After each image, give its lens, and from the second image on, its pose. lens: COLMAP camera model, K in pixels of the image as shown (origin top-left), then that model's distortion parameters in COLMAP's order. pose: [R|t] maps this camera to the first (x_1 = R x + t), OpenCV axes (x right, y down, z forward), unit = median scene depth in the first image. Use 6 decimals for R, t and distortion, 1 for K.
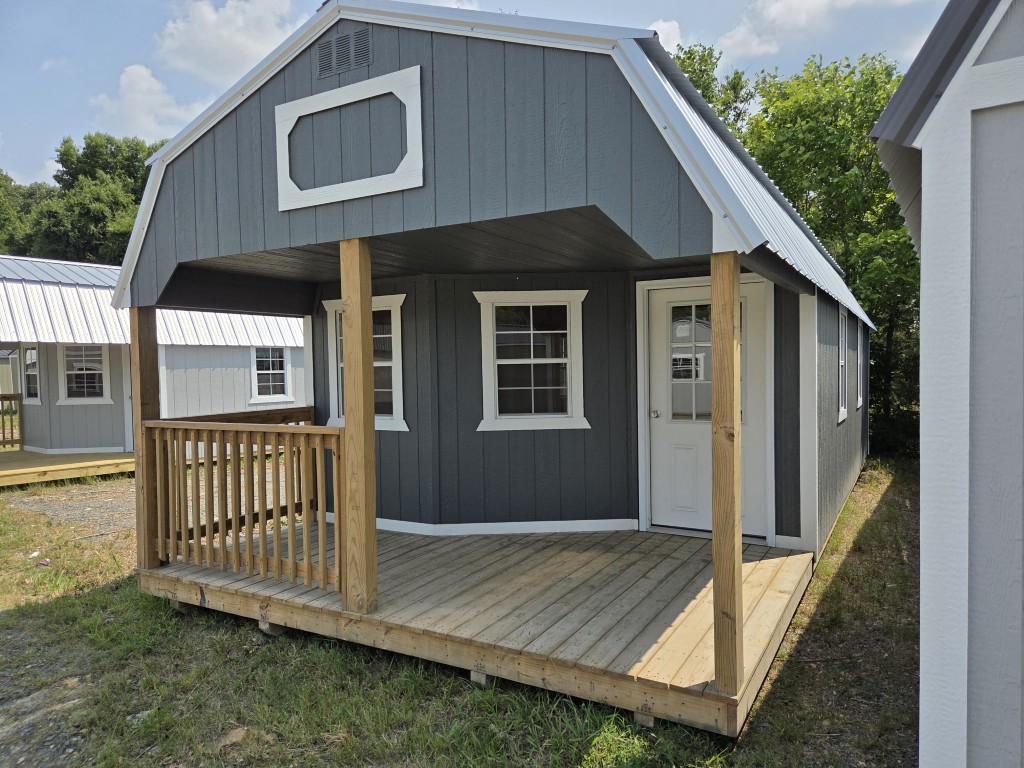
lens RADIAL K [[685.8, 0, 513.1], [0, 685.8, 386.8], [0, 0, 1]] dist [0.051989, -0.013847]
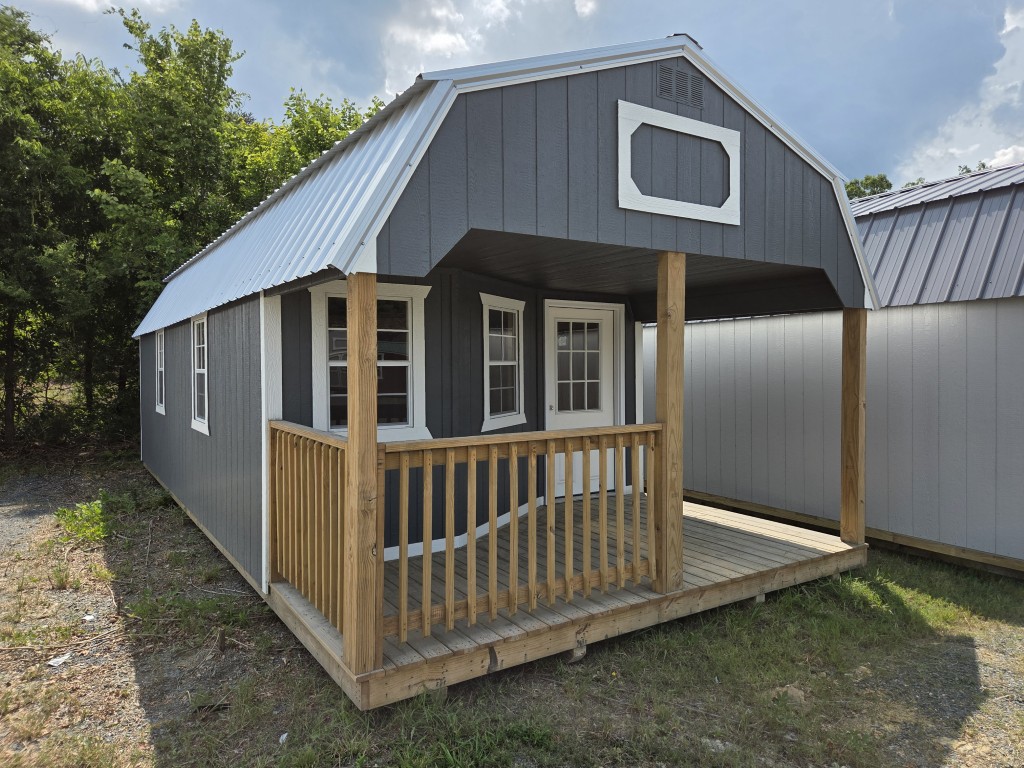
lens RADIAL K [[685.8, 0, 512.4], [0, 685.8, 374.3], [0, 0, 1]] dist [0.051989, -0.013847]
pose [[0.453117, 0.000658, 0.891451, -0.964542], [0.022341, 0.999677, -0.012093, -0.006966], [-0.891171, 0.025396, 0.452956, 0.529769]]
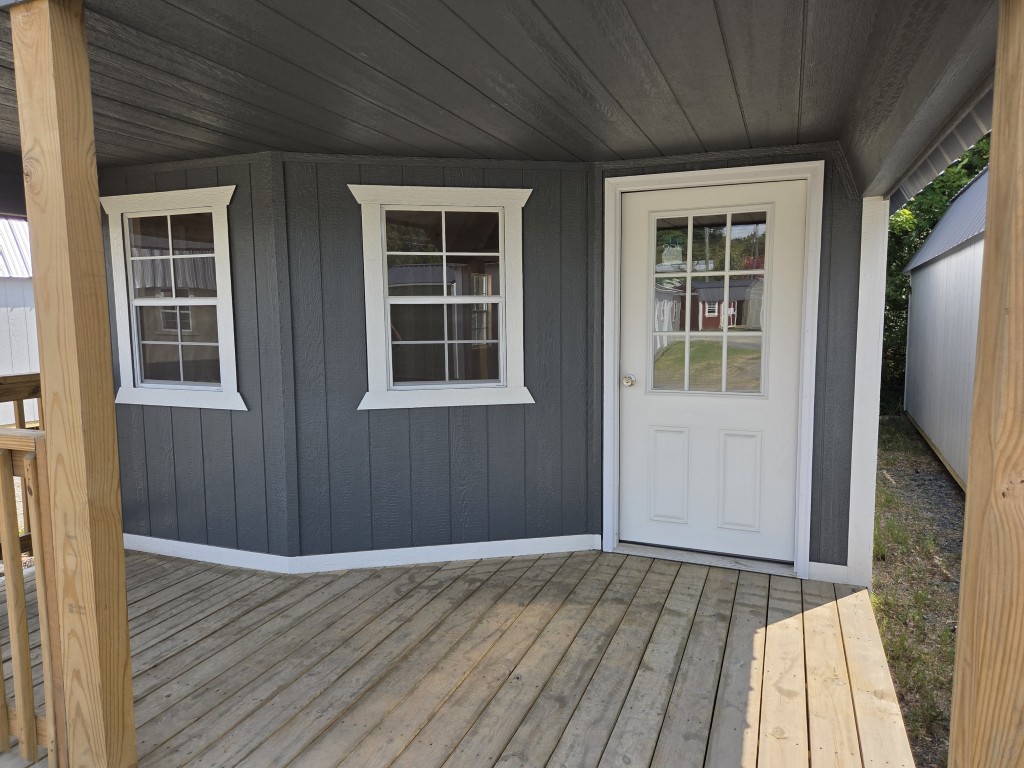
lens RADIAL K [[685.8, 0, 508.7], [0, 685.8, 384.0], [0, 0, 1]] dist [0.051989, -0.013847]
pose [[0.989979, -0.006701, 0.141059, -0.004850], [-0.004375, 0.996939, 0.078065, -0.009771], [-0.141150, -0.077900, 0.986919, 0.368084]]
